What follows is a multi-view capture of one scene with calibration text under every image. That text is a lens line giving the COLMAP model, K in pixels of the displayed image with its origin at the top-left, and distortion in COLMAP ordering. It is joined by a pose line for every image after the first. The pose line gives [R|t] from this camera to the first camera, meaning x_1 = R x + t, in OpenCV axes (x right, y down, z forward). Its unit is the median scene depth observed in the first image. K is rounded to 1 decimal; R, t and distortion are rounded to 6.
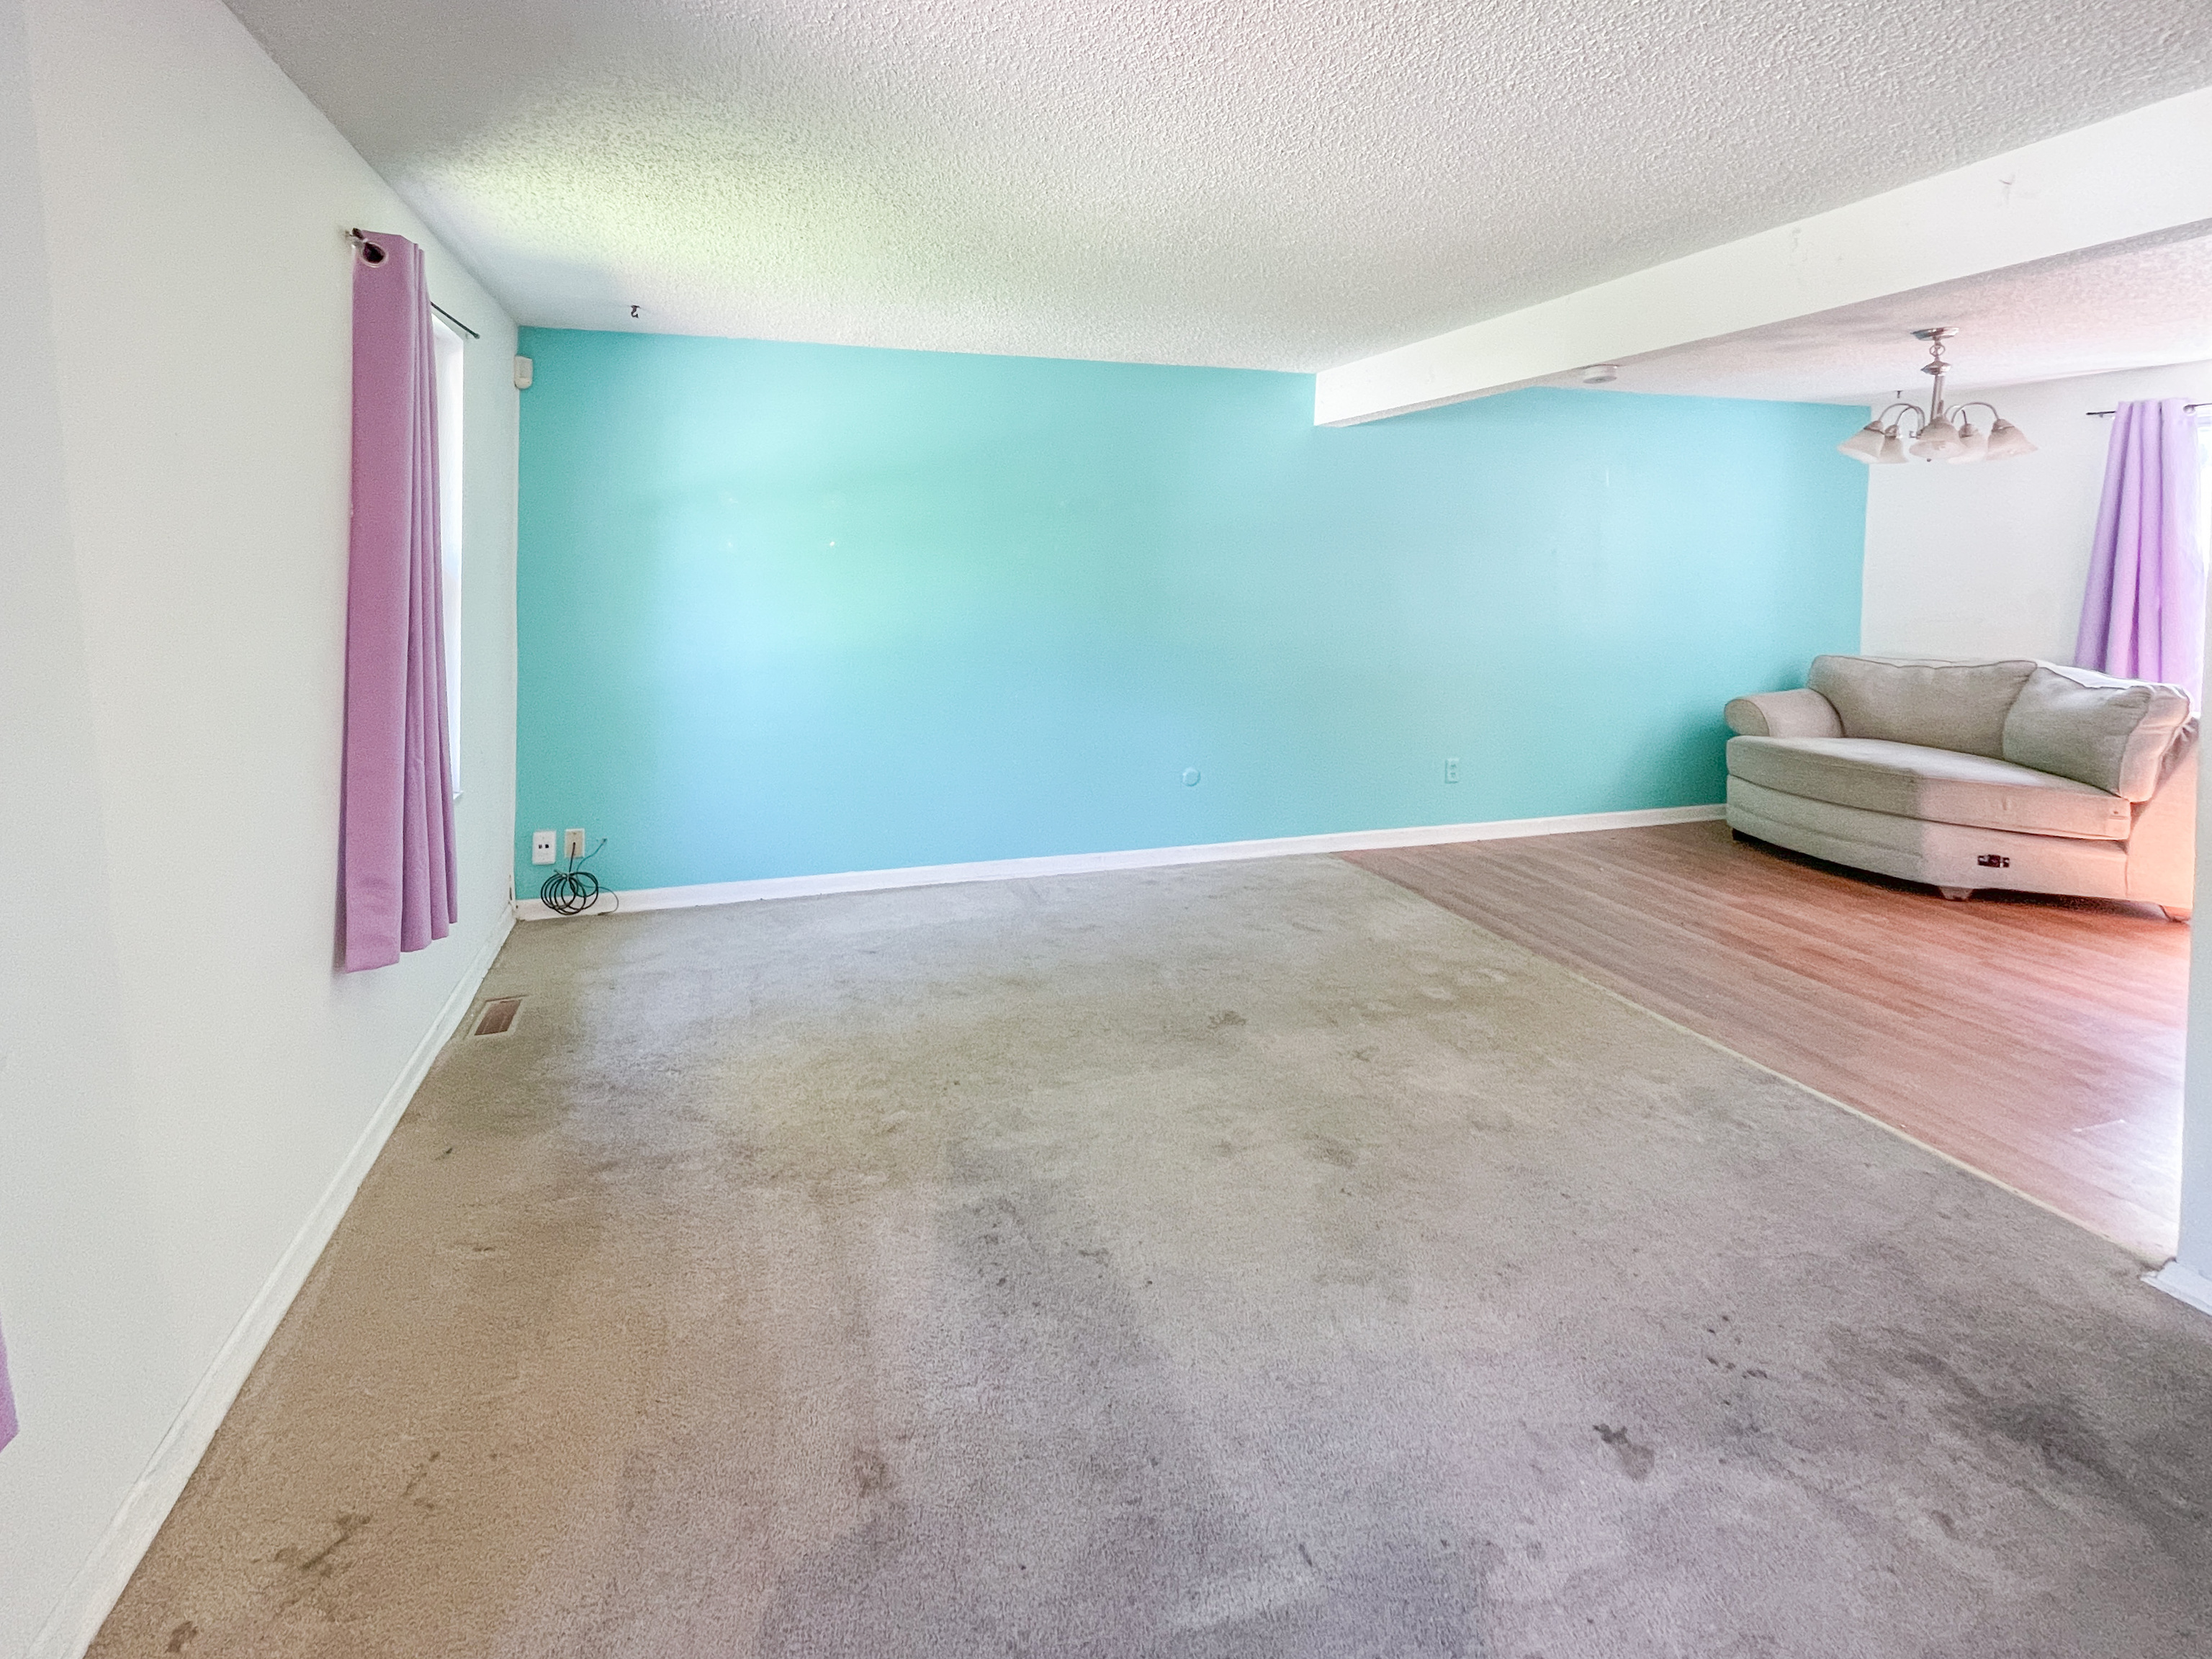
lens RADIAL K [[1007.1, 0, 1013.1], [0, 1007.1, 739.4], [0, 0, 1]] dist [-0.000744, -0.001414]
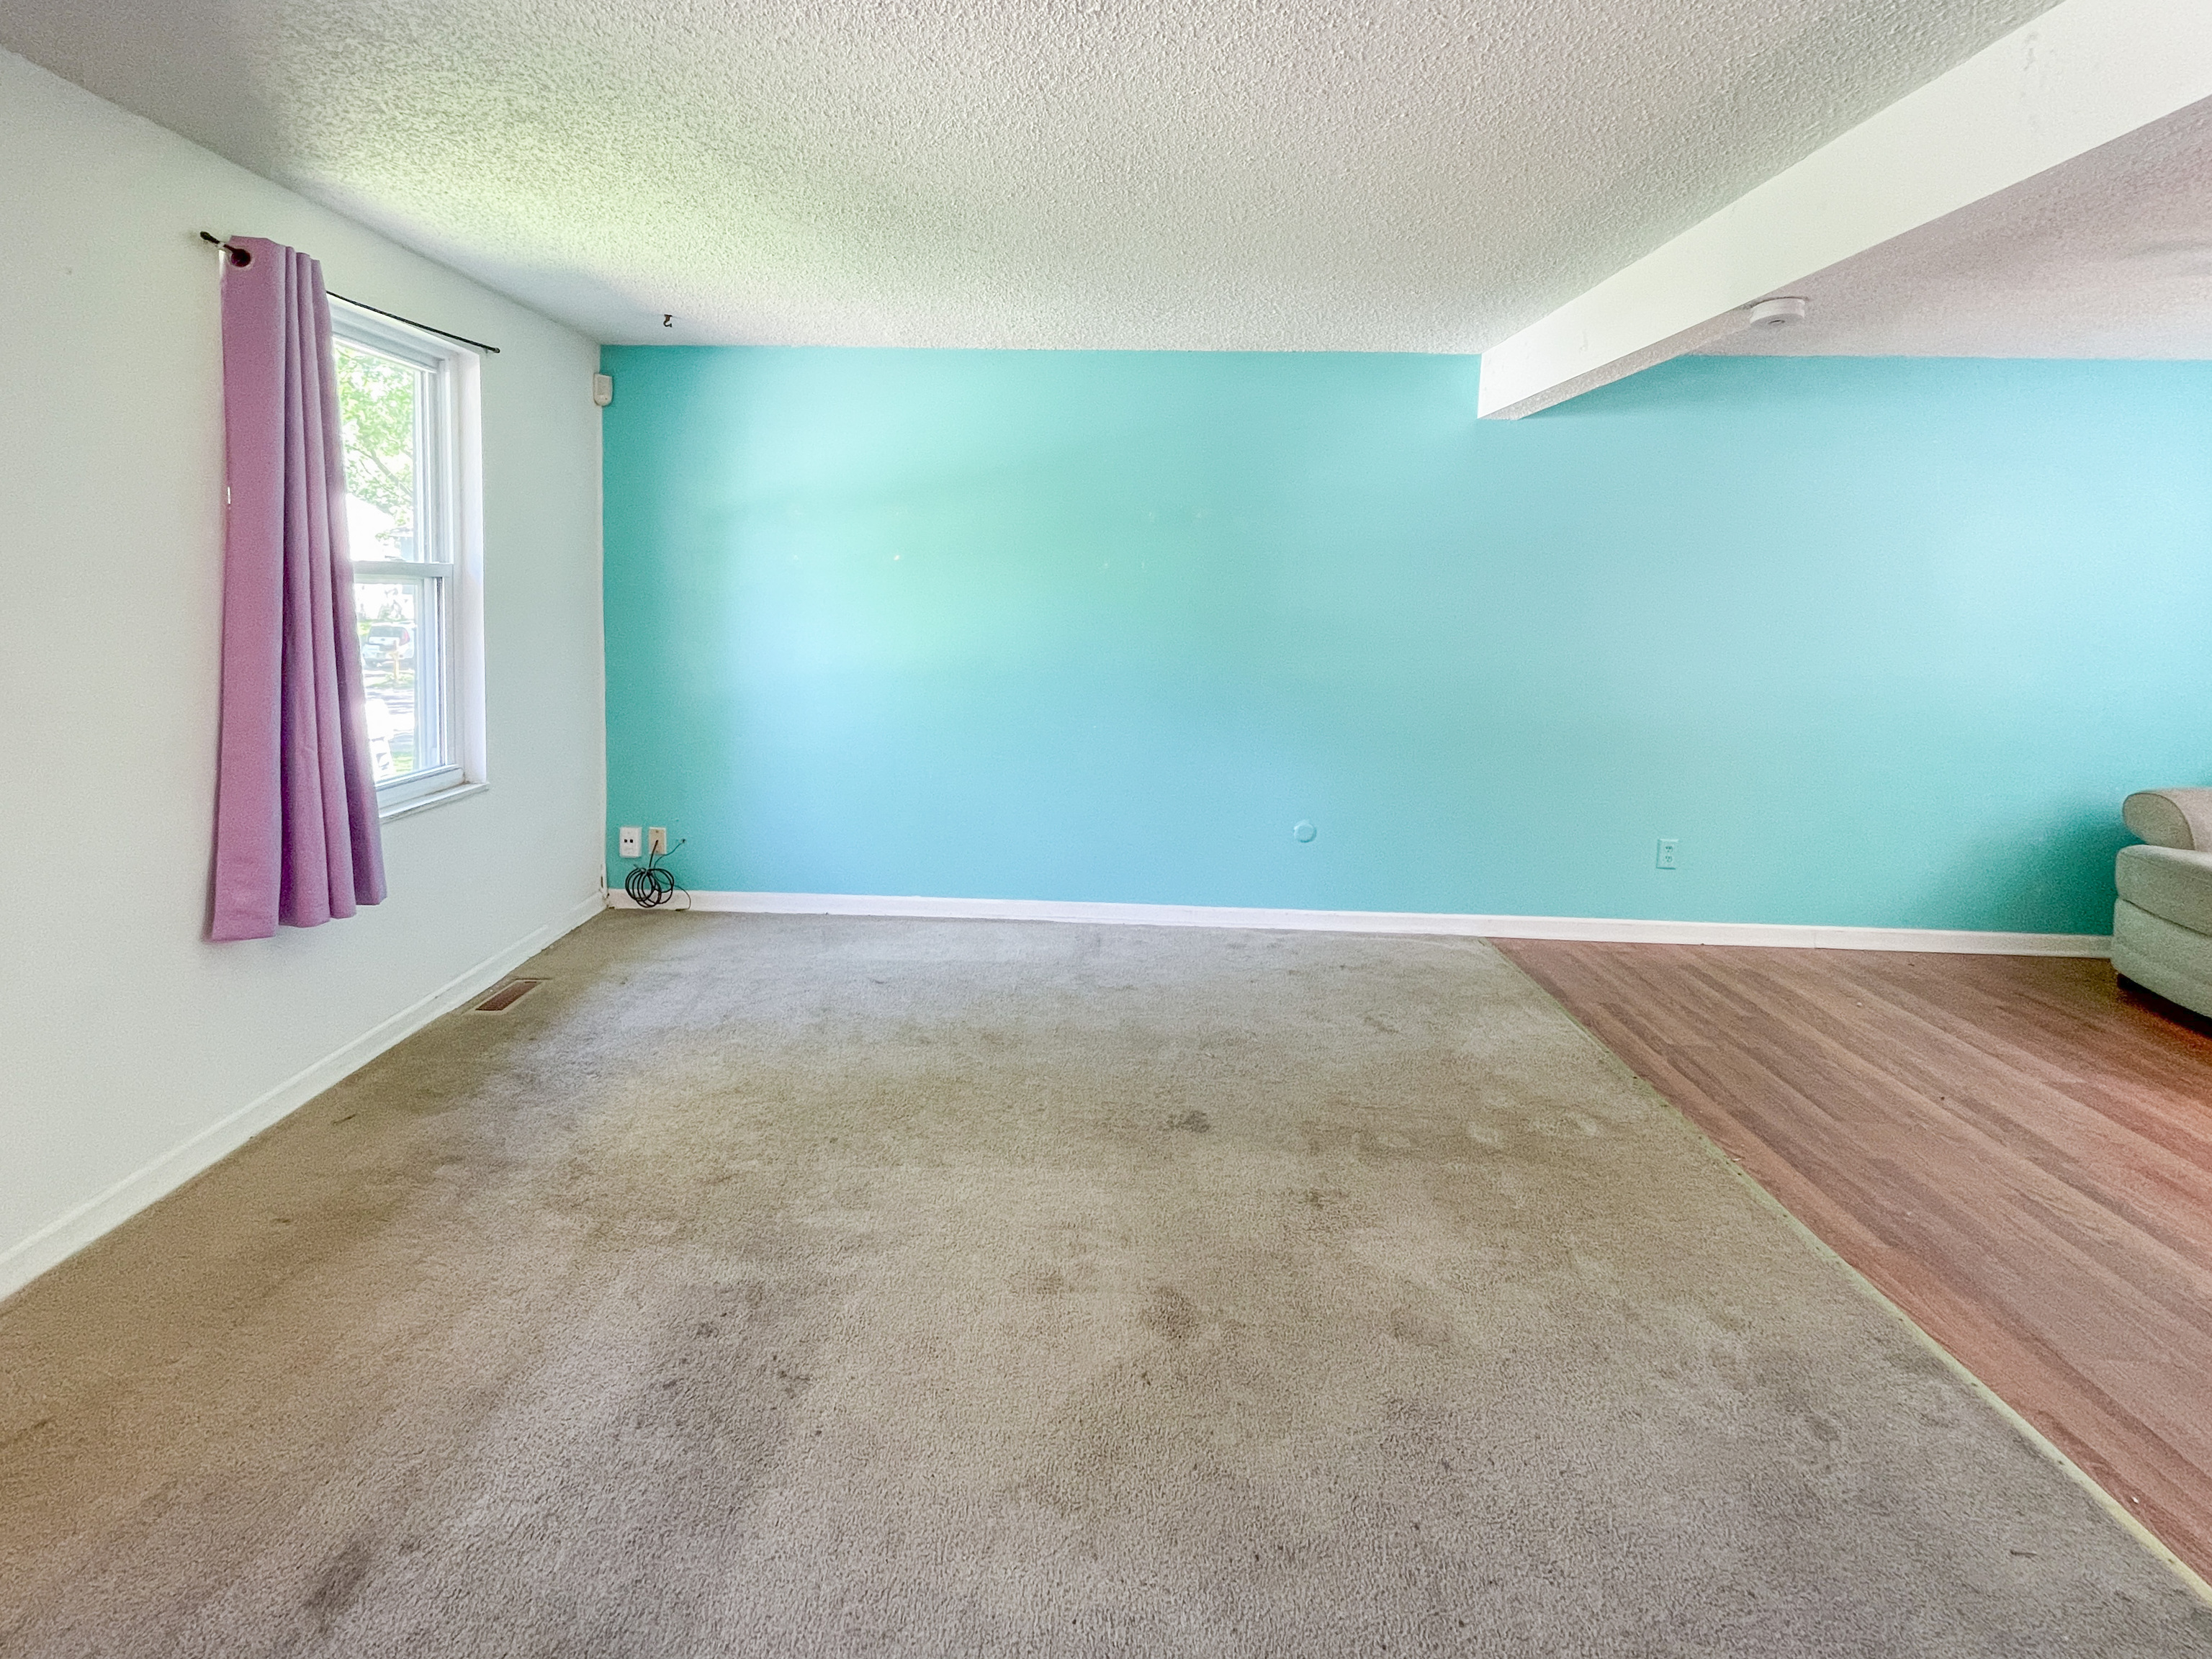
lens RADIAL K [[967.6, 0, 1061.1], [0, 967.6, 792.2], [0, 0, 1]] dist [-0.001404, 0.000349]
pose [[0.948723, 0.078964, -0.306086, 0.288526], [-0.070588, 0.996768, 0.038358, -0.017796], [0.308125, -0.014785, 0.951231, 0.170058]]
